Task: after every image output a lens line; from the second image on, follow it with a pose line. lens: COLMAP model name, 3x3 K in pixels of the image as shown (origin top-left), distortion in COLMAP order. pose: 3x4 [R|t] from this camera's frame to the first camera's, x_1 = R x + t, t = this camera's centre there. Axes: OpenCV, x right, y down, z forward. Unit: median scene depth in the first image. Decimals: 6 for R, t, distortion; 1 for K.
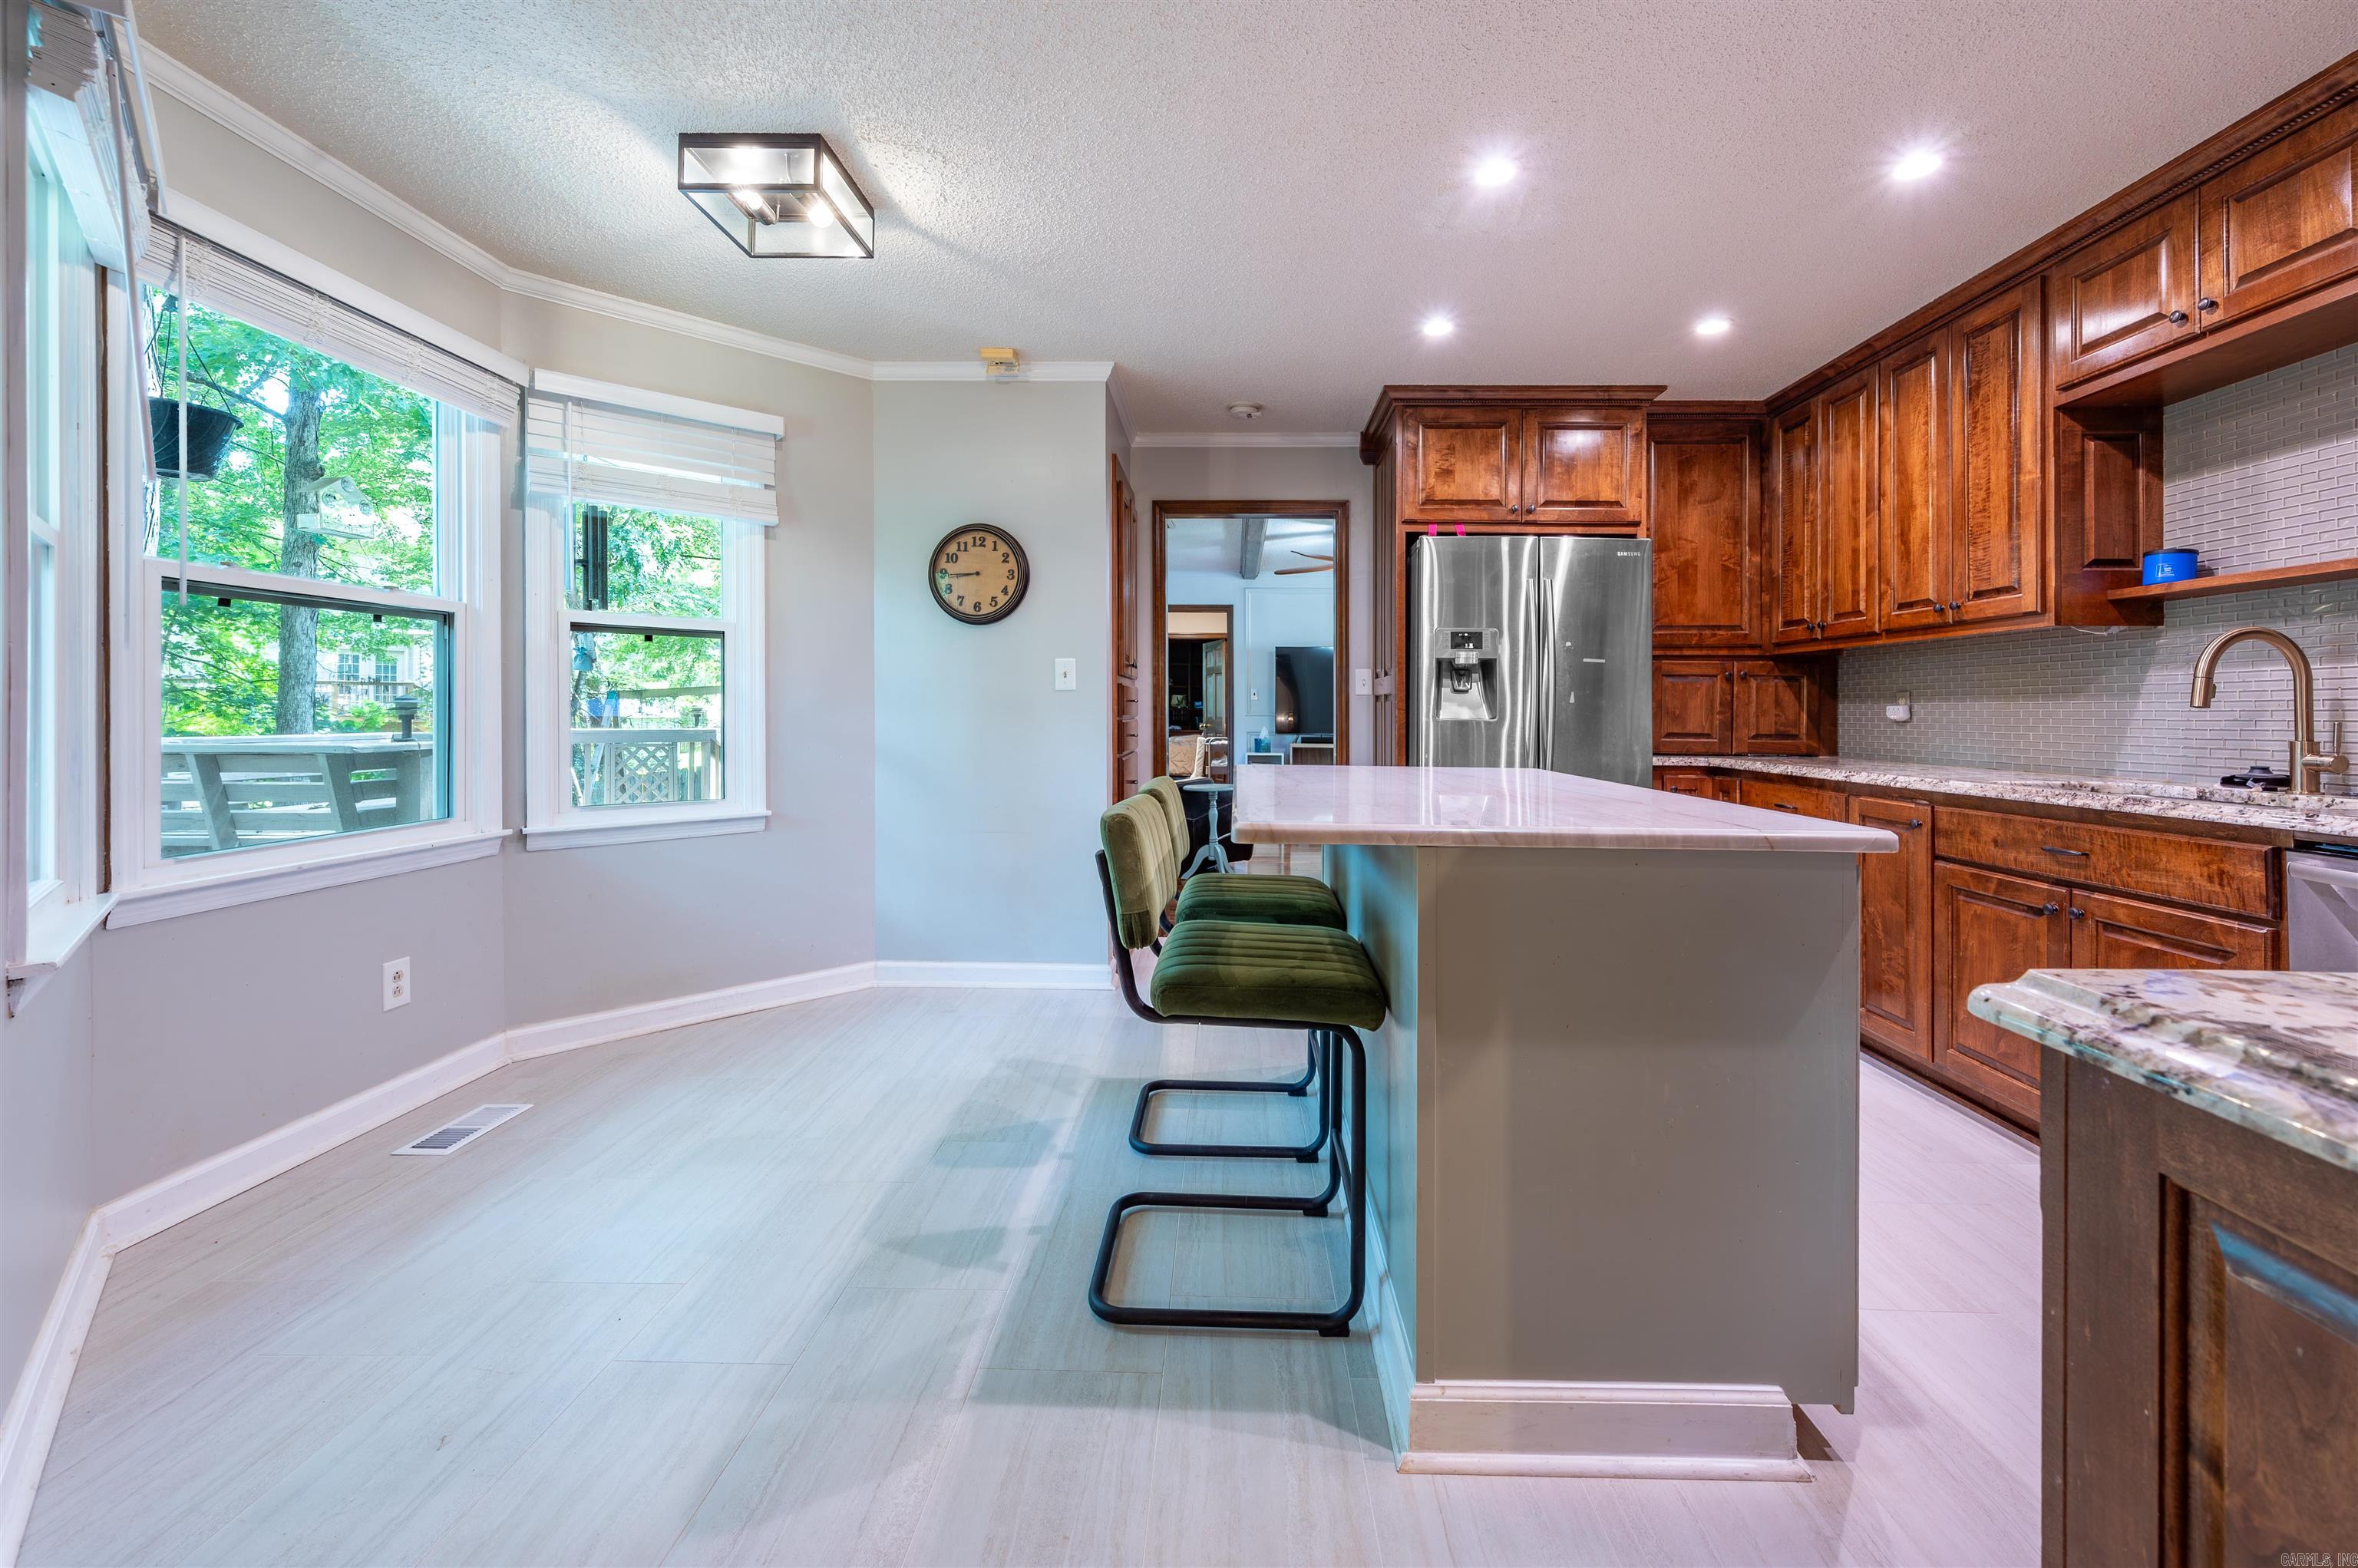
lens RADIAL K [[967.8, 0, 1183.9], [0, 967.8, 698.9], [0, 0, 1]] dist [0.000113, 0.000134]
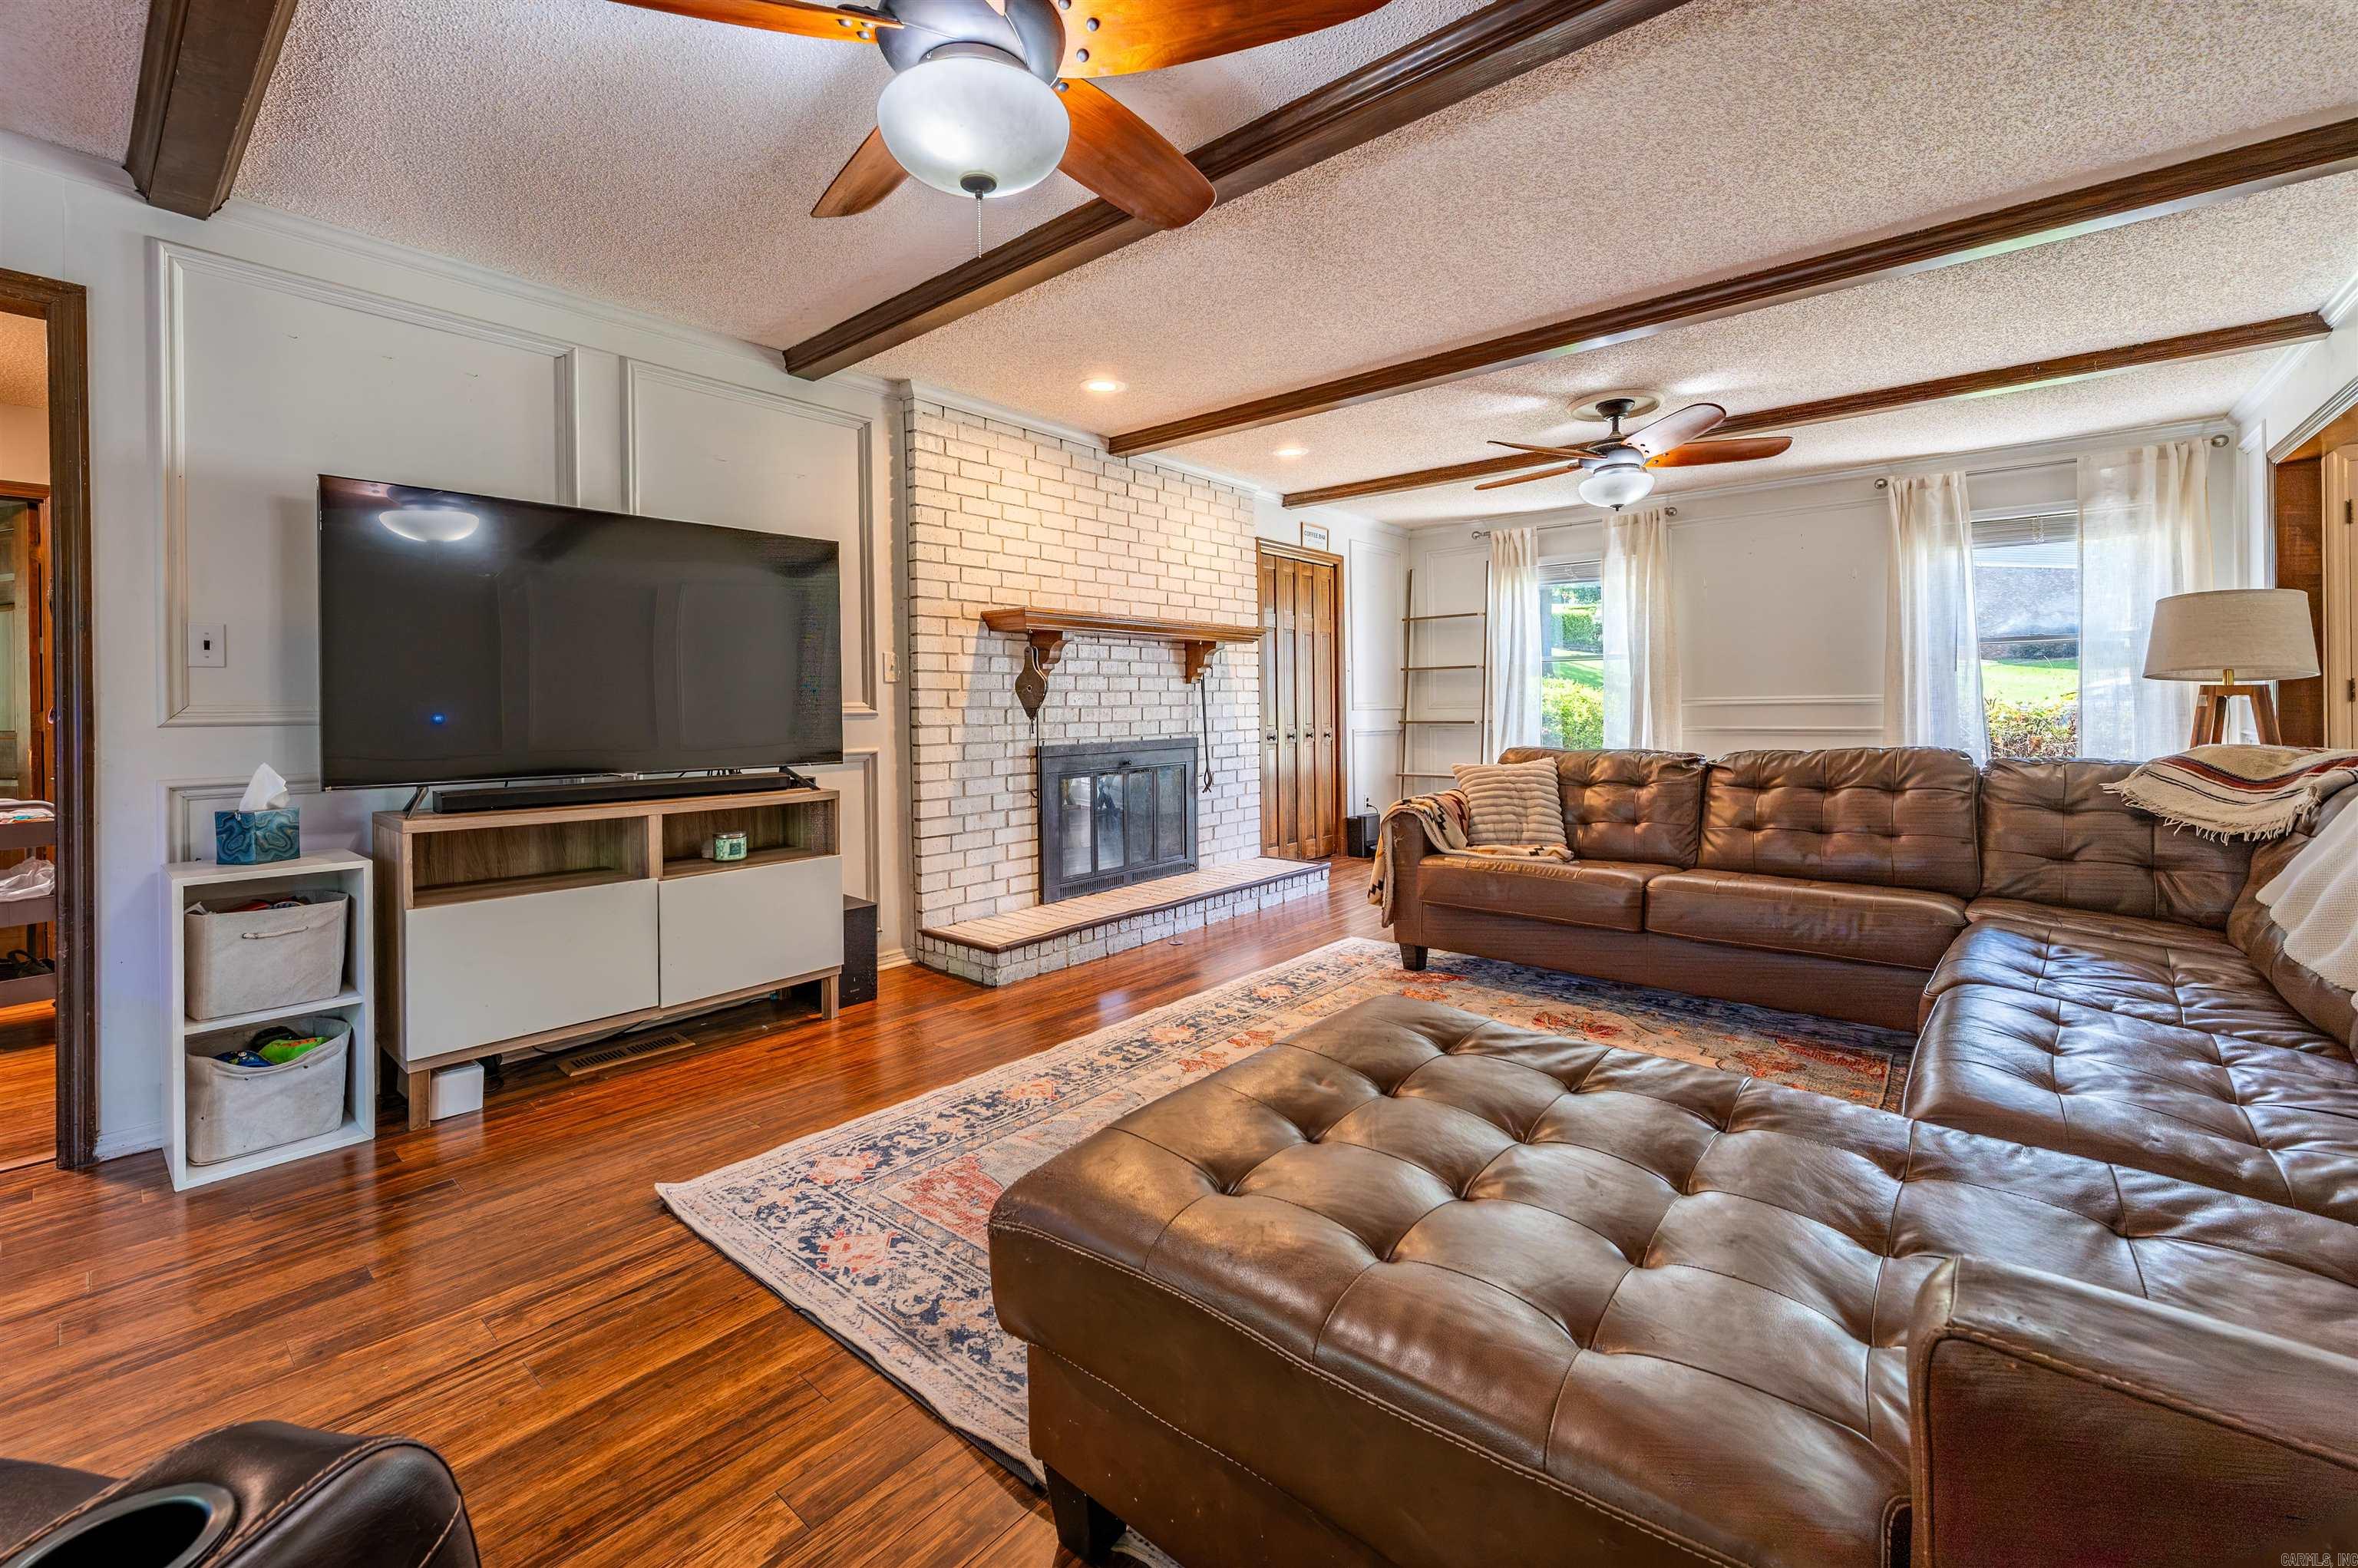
lens RADIAL K [[936.2, 0, 1179.7], [0, 936.2, 713.2], [0, 0, 1]] dist [-0.000816, 0.000182]
pose [[0.594735, -0.004819, 0.803907, 0.060159], [-0.003964, 0.999952, 0.008927, 0.026012], [-0.803912, -0.008496, 0.594688, 1.571227]]
